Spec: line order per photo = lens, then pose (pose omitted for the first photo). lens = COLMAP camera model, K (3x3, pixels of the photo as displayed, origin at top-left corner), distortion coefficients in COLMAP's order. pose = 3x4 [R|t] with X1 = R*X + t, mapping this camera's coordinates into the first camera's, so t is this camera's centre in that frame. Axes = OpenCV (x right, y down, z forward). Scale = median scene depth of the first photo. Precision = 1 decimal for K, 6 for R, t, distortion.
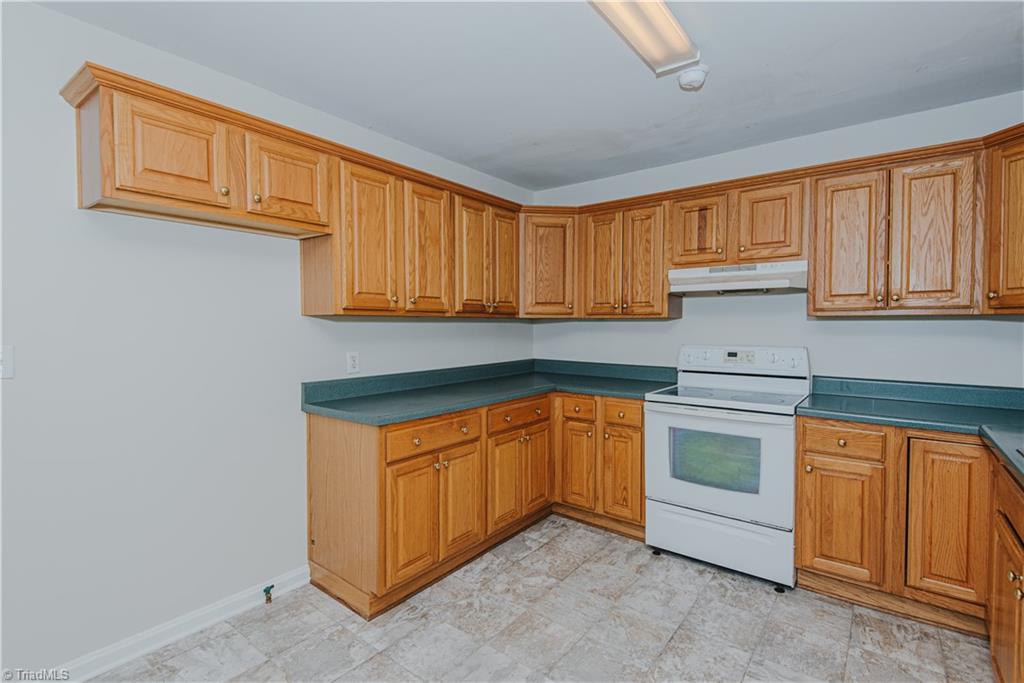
lens RADIAL K [[478.0, 0, 513.8], [0, 478.0, 338.8], [0, 0, 1]] dist [0.032006, -0.017993]
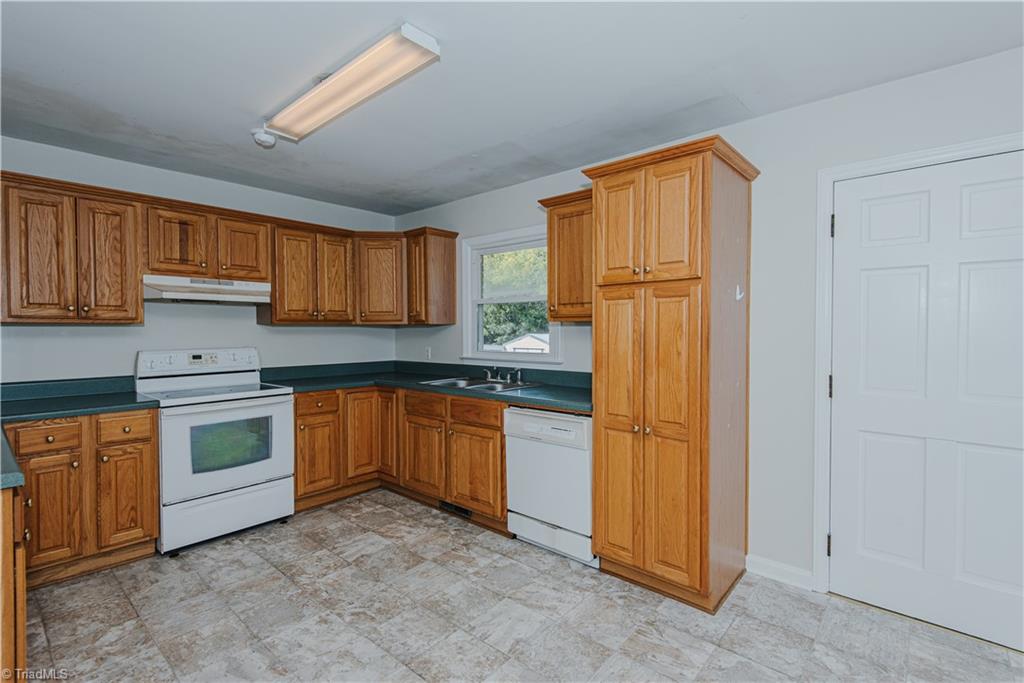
lens RADIAL K [[478.0, 0, 513.8], [0, 478.0, 338.8], [0, 0, 1]] dist [0.032006, -0.017993]
pose [[0.061888, -0.019258, 0.997897, -0.701254], [0.033721, 0.999283, 0.017193, -0.004980], [-0.997513, 0.032586, 0.062493, 0.219249]]
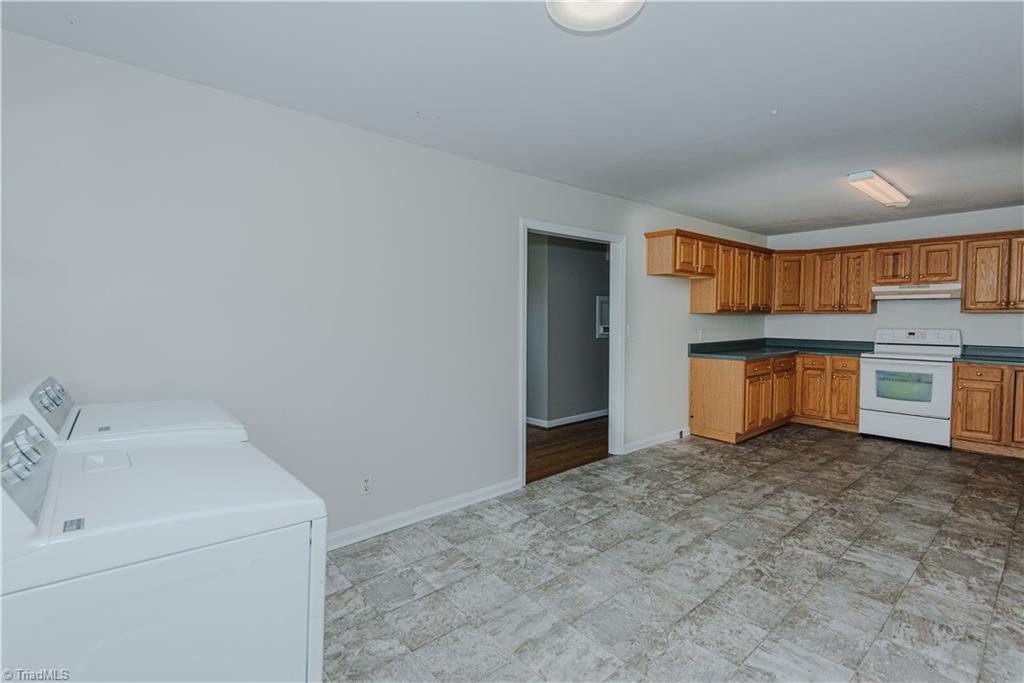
lens RADIAL K [[470.2, 0, 515.7], [0, 470.2, 336.4], [0, 0, 1]] dist [0.000226, -0.000660]
pose [[0.978241, 0.009019, -0.207275, -0.705550], [-0.006238, 0.999882, 0.014064, 0.030973], [0.207377, -0.012464, 0.978182, -1.148231]]
